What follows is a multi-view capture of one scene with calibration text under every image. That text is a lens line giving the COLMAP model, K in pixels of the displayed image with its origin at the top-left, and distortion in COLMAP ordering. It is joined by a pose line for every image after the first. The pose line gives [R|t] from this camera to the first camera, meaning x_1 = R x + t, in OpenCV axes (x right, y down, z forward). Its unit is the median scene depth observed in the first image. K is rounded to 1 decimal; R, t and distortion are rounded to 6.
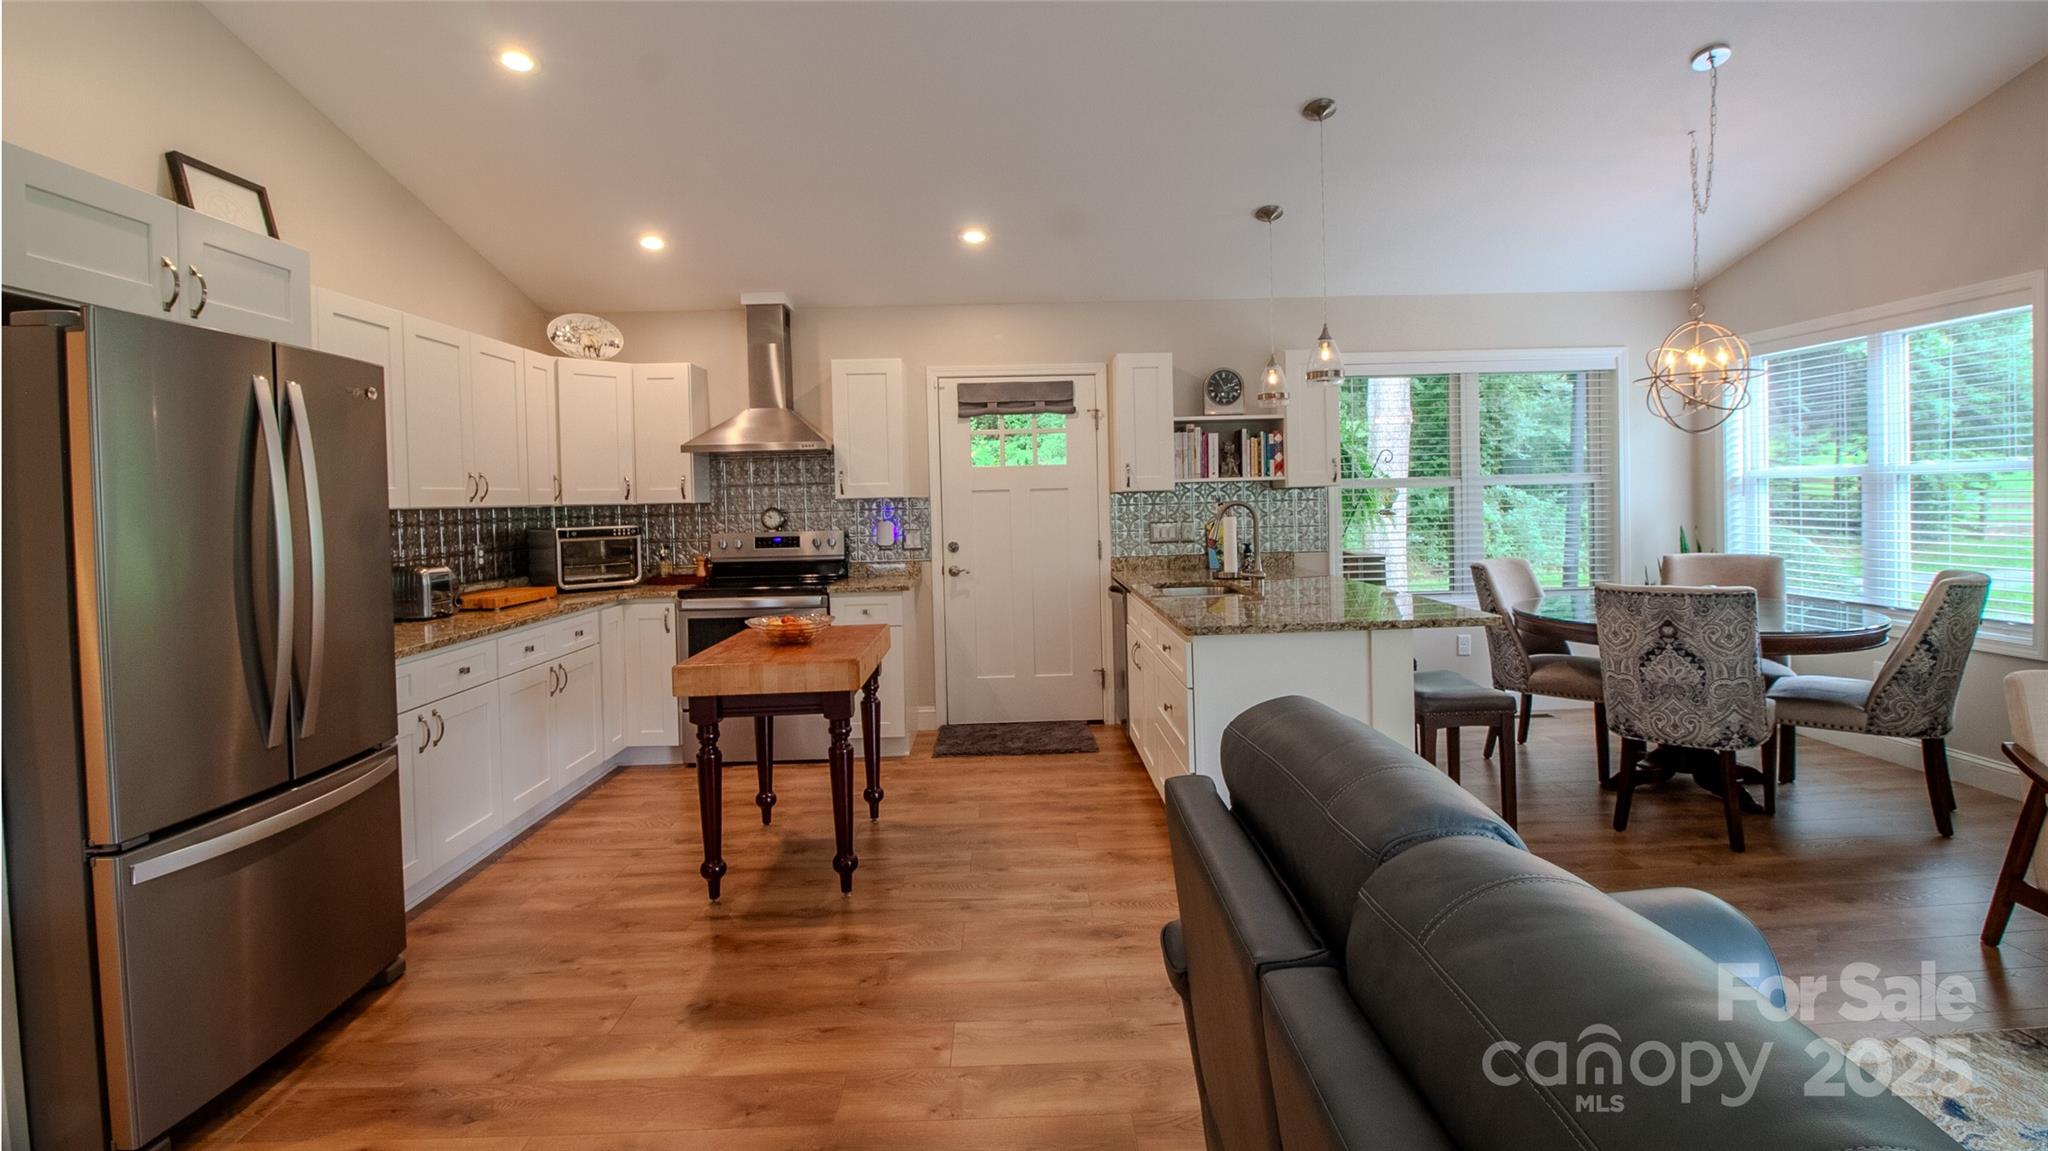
lens RADIAL K [[951.3, 0, 1025.9], [0, 951.3, 566.2], [0, 0, 1]] dist [0.001903, -0.015985]
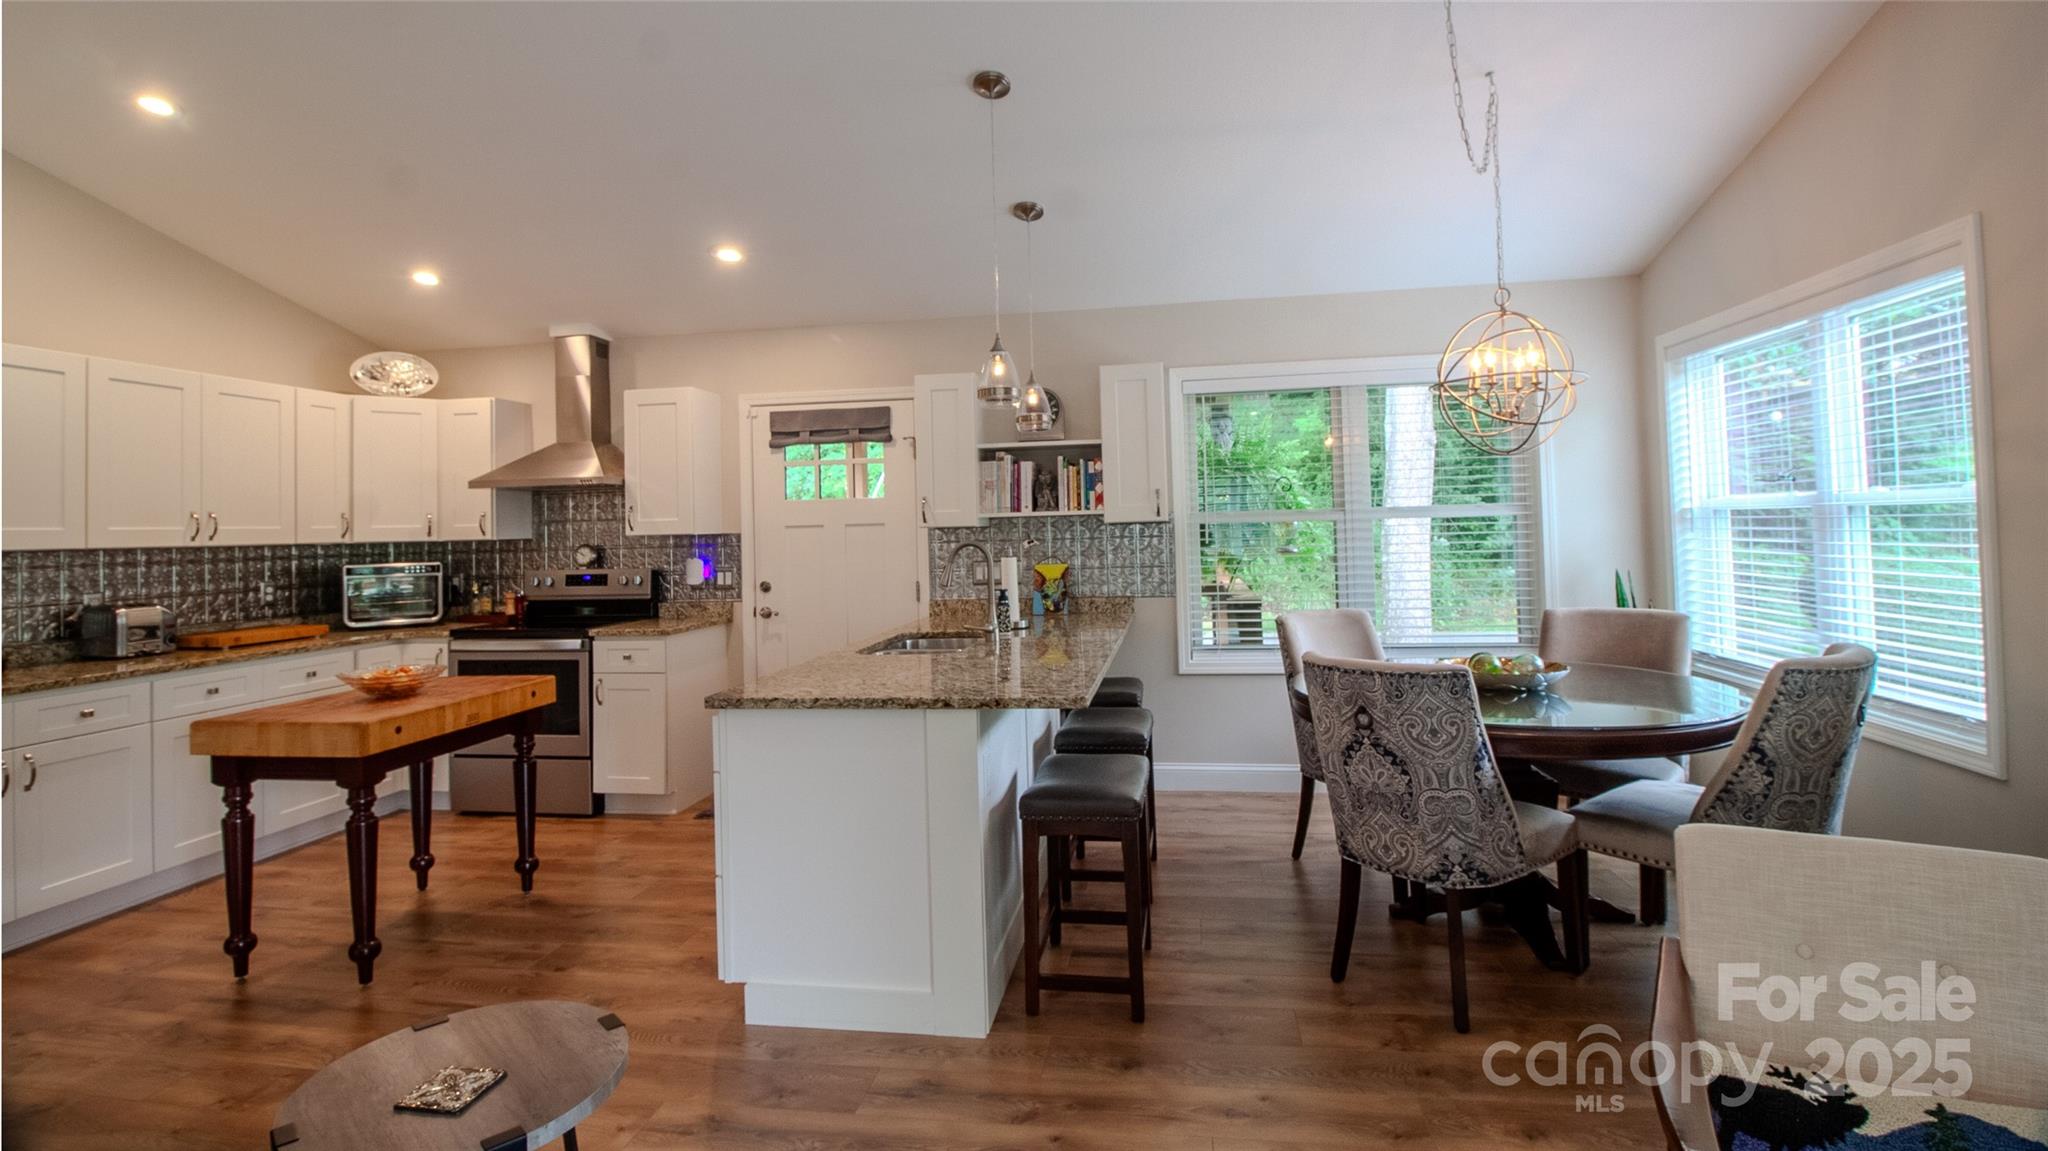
lens RADIAL K [[952.9, 0, 1025.9], [0, 952.9, 547.3], [0, 0, 1]] dist [0.001173, -0.015042]
pose [[0.983966, 0.003175, -0.178326, 0.356916], [-0.011647, 0.998851, -0.046483, -0.019343], [0.177974, 0.047814, 0.982873, 0.135043]]
